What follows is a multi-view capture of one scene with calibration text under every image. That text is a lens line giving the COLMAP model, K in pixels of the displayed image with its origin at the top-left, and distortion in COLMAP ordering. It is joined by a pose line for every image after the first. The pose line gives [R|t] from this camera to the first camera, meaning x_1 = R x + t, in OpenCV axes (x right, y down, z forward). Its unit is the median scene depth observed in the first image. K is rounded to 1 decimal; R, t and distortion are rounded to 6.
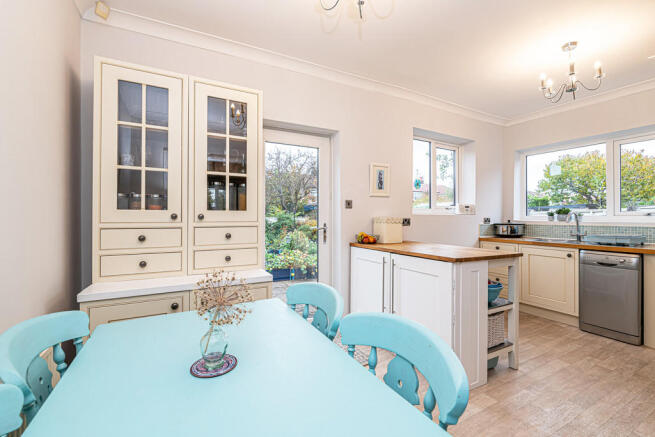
lens RADIAL K [[287.1, 0, 329.5], [0, 287.1, 215.3], [0, 0, 1]] dist [-0.000867, 0.000042]
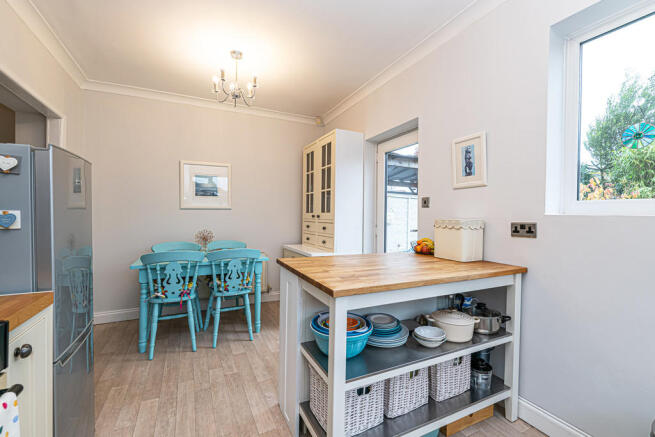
lens RADIAL K [[287.1, 0, 330.7], [0, 287.1, 216.0], [0, 0, 1]] dist [-0.000867, 0.000042]
pose [[-0.036800, -0.002213, -0.999320, 0.885815], [-0.009622, 0.999952, -0.001860, 0.003396], [0.999276, 0.009547, -0.036820, 0.766812]]
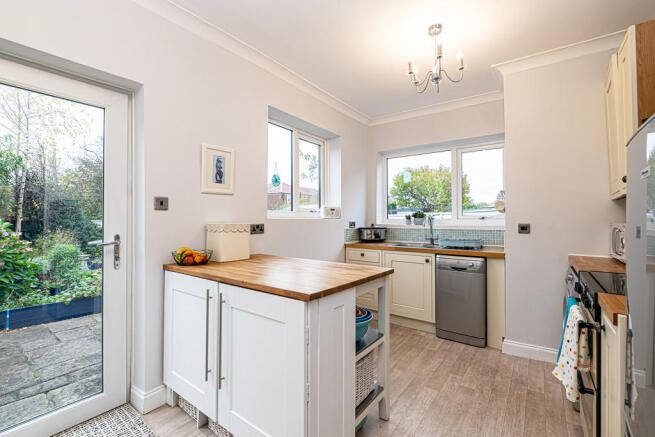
lens RADIAL K [[287.1, 0, 332.3], [0, 287.1, 216.4], [0, 0, 1]] dist [-0.000867, 0.000042]
pose [[0.906171, -0.000497, 0.422911, 0.140712], [0.001929, 0.999994, -0.002958, -0.007846], [-0.422907, 0.003497, 0.906166, 0.268107]]
